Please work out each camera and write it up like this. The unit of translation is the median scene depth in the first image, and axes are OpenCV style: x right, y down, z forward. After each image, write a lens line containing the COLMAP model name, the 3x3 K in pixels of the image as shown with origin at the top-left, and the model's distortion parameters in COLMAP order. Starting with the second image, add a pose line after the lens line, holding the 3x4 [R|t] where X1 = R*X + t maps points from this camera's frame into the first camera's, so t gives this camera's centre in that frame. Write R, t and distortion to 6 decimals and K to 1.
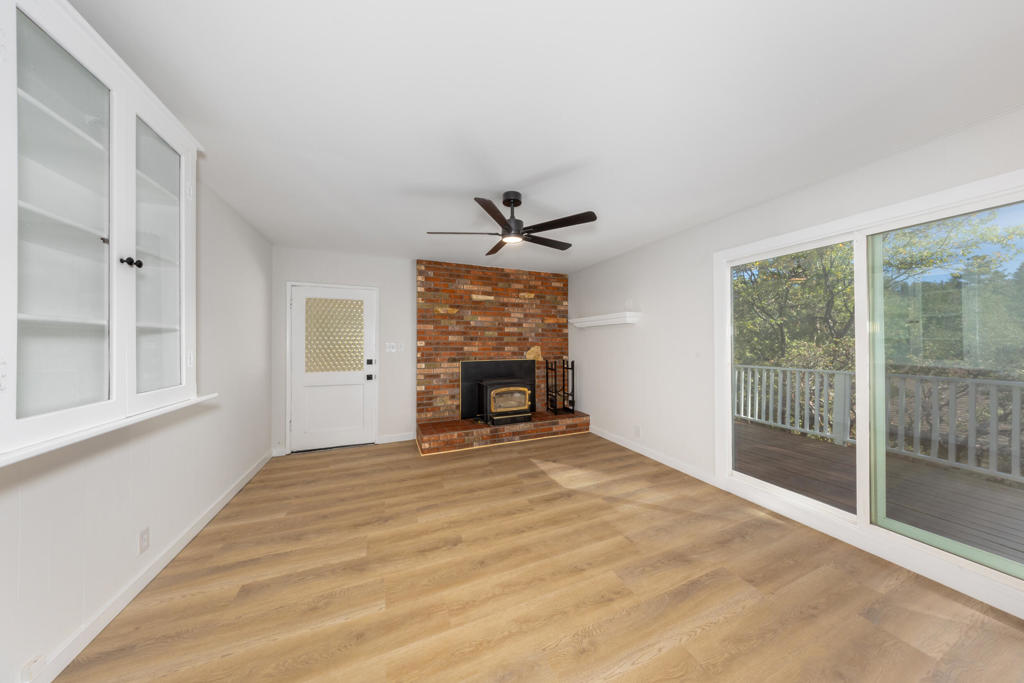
lens RADIAL K [[302.9, 0, 508.1], [0, 302.9, 330.4], [0, 0, 1]] dist [0.003289, -0.001383]
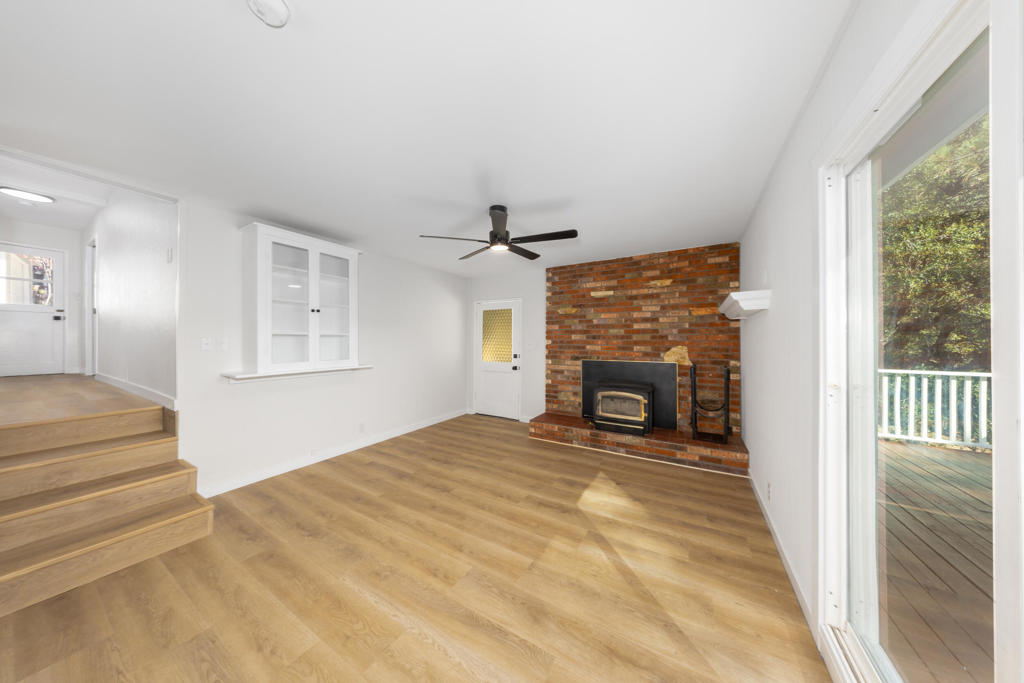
lens RADIAL K [[302.9, 0, 518.5], [0, 302.9, 338.5], [0, 0, 1]] dist [0.003289, -0.001383]
pose [[0.602698, -0.004512, -0.797957, 0.591936], [0.034402, 0.999201, 0.020333, 0.002786], [0.797228, -0.039706, 0.602372, 0.253433]]
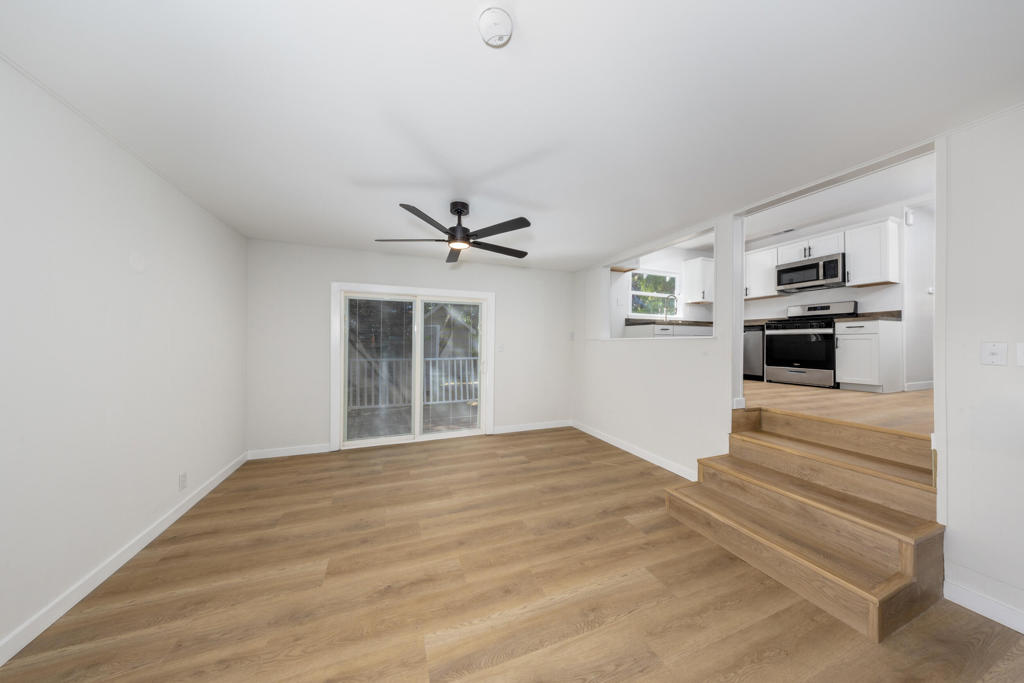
lens RADIAL K [[302.9, 0, 499.2], [0, 302.9, 342.5], [0, 0, 1]] dist [0.003289, -0.001383]
pose [[-0.998276, -0.015142, 0.056705, 0.215175], [-0.017883, 0.998680, -0.048154, 0.036158], [-0.055901, -0.049085, -0.997229, 0.501084]]
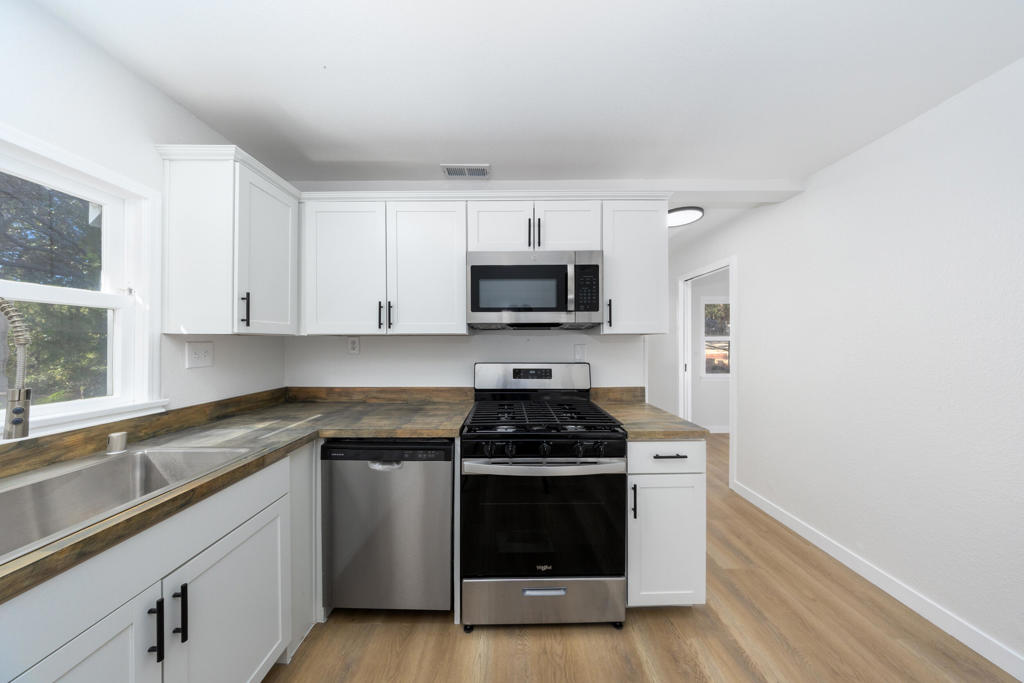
lens RADIAL K [[302.9, 0, 498.6], [0, 302.9, 342.1], [0, 0, 1]] dist [0.003289, -0.001383]
pose [[-0.412795, 0.001988, -0.910822, -0.439756], [0.031953, 0.999414, -0.012300, -0.211599], [0.910263, -0.034181, -0.412616, -0.524032]]
